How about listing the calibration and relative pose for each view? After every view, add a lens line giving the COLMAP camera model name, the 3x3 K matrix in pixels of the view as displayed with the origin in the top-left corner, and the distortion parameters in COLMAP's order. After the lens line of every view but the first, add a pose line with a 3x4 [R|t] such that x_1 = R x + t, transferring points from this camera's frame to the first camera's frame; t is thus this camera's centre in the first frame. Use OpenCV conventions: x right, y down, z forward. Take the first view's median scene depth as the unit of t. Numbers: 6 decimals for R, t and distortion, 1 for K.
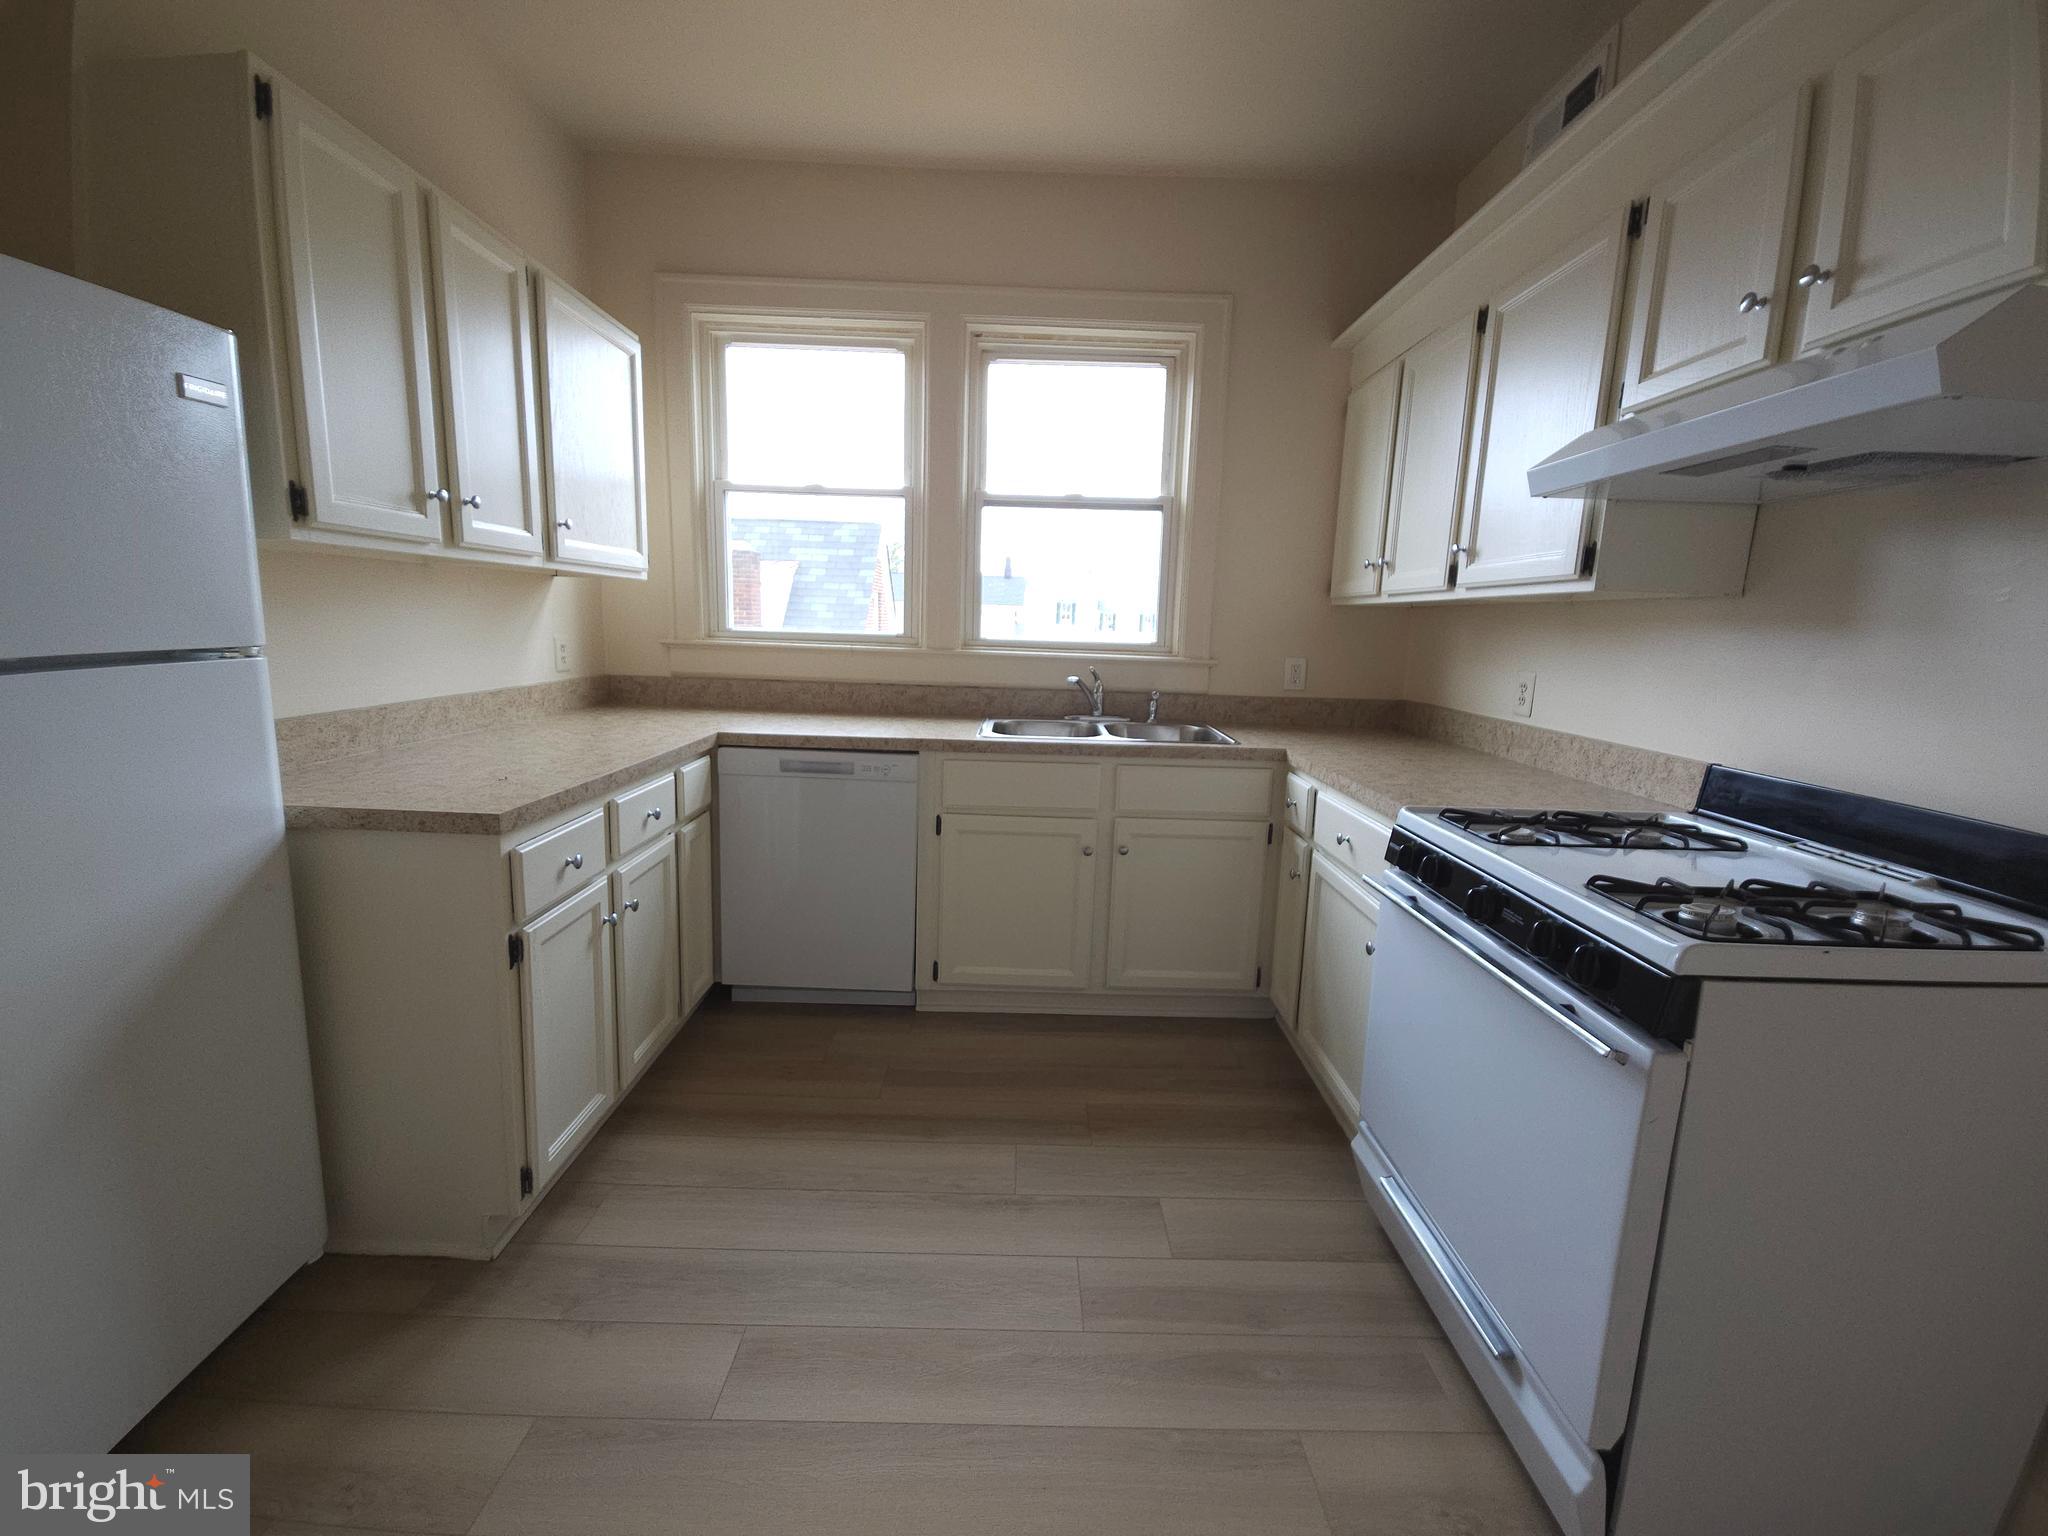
lens RADIAL K [[846.0, 0, 1024.7], [0, 846.0, 760.7], [0, 0, 1]] dist [0.008040, -0.002099]
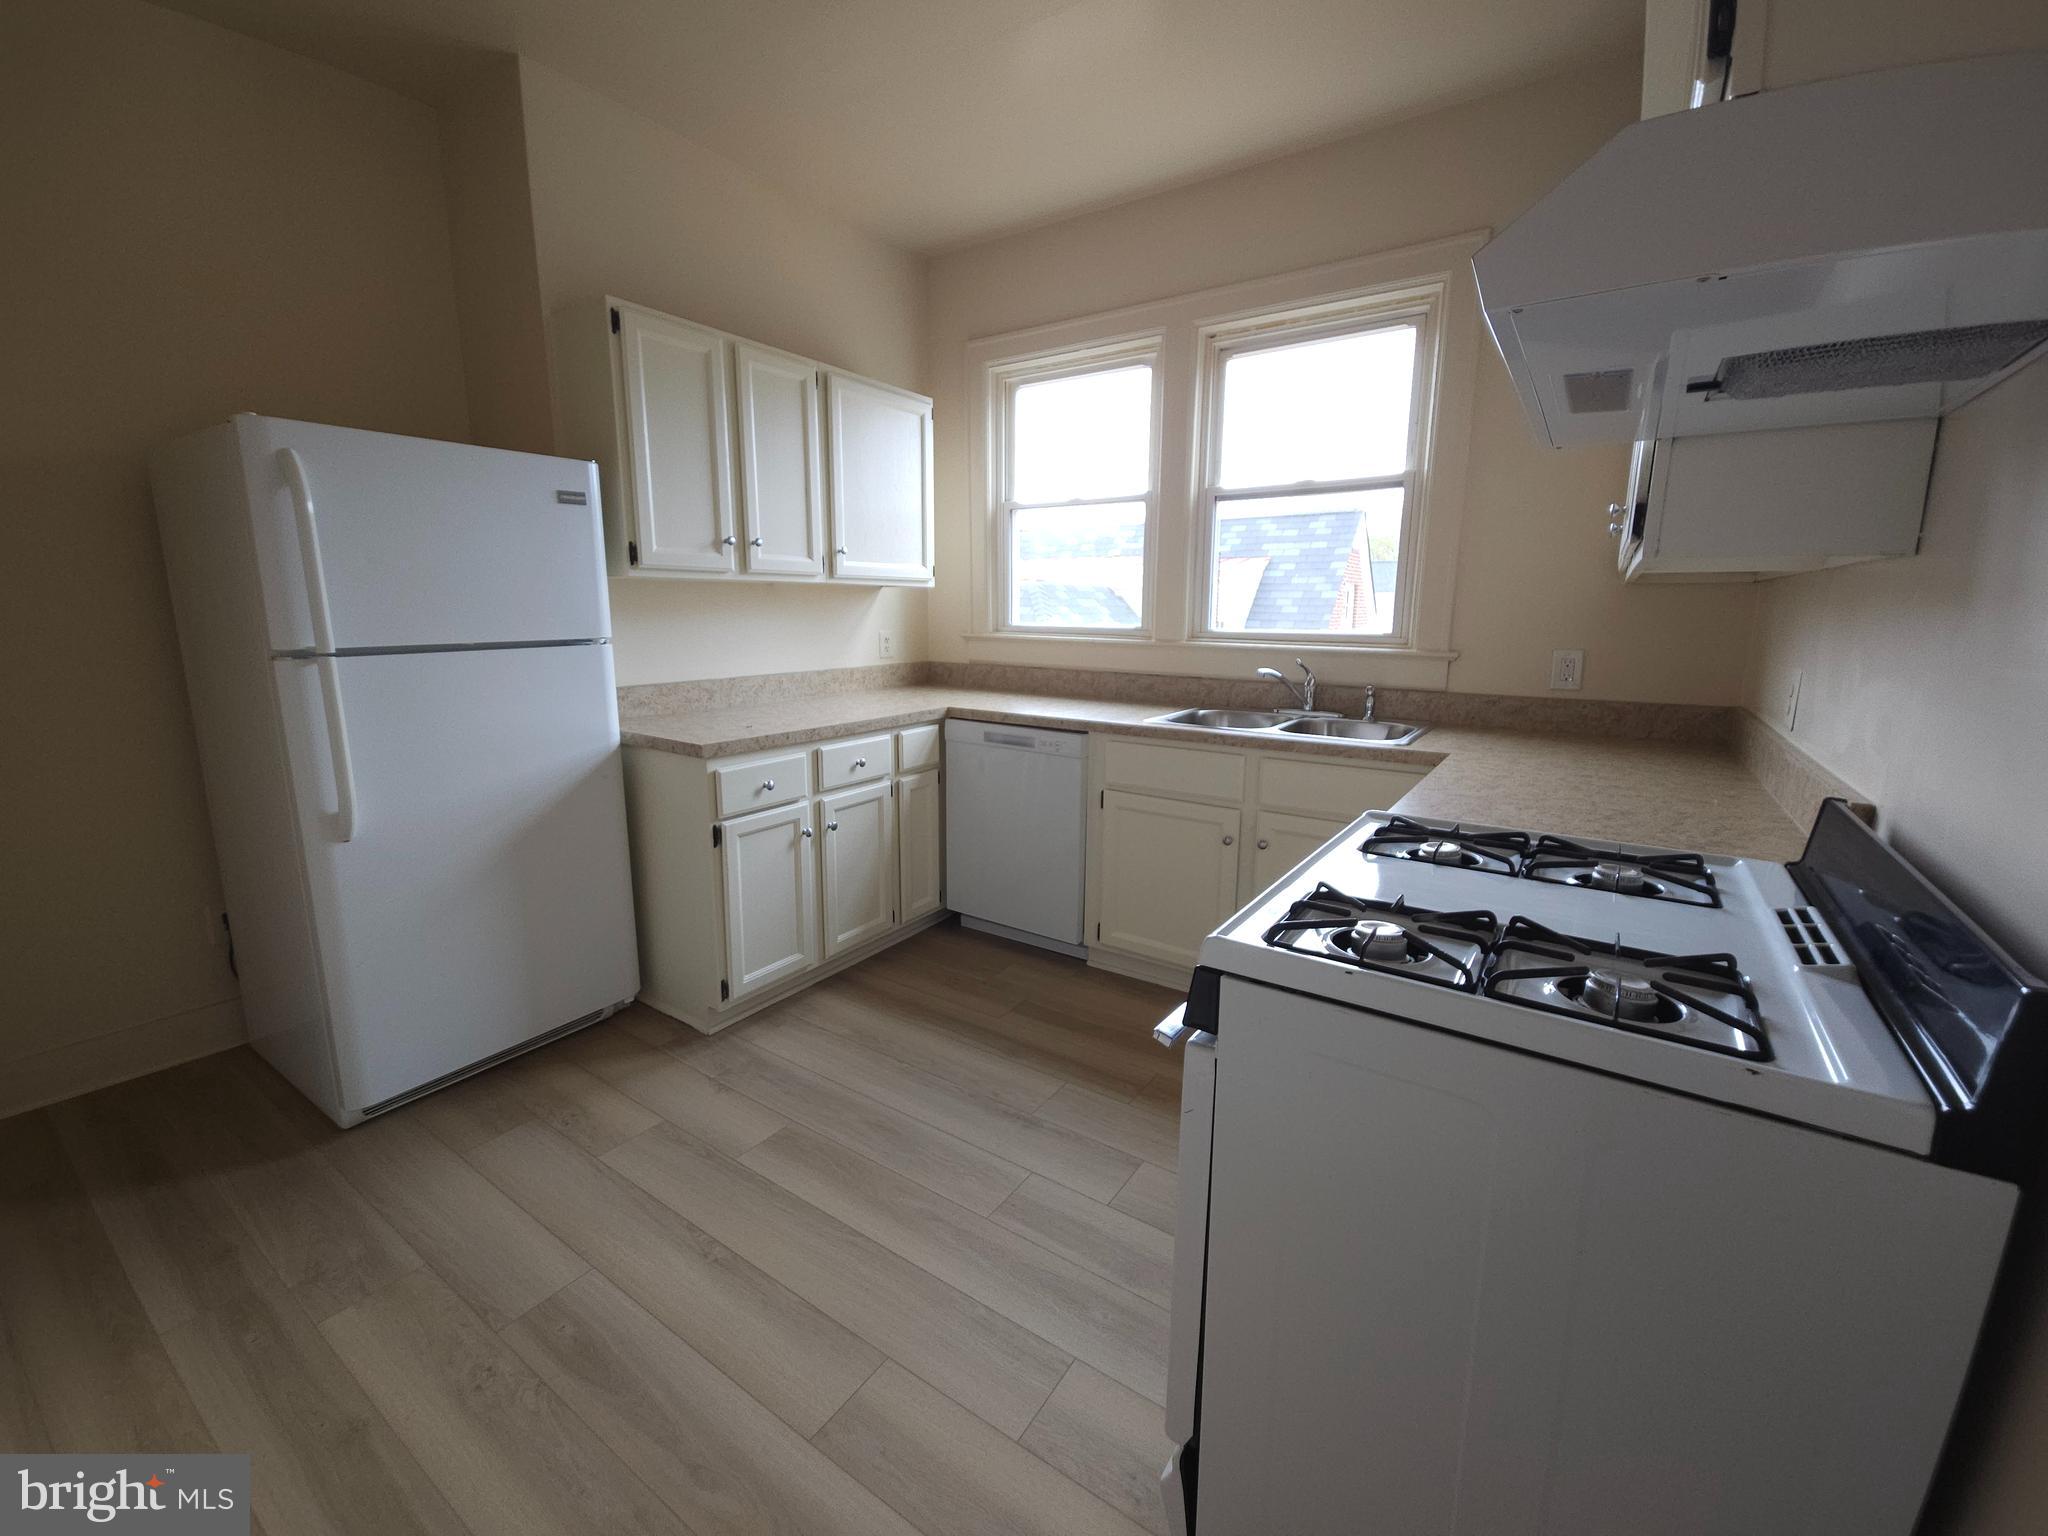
lens RADIAL K [[846.0, 0, 1023.1], [0, 846.0, 762.8], [0, 0, 1]] dist [0.008040, -0.002099]
pose [[0.819056, 0.078371, -0.568335, 0.445096], [-0.074226, 0.996776, 0.030480, 0.002035], [0.568891, 0.017221, 0.822232, 0.032163]]
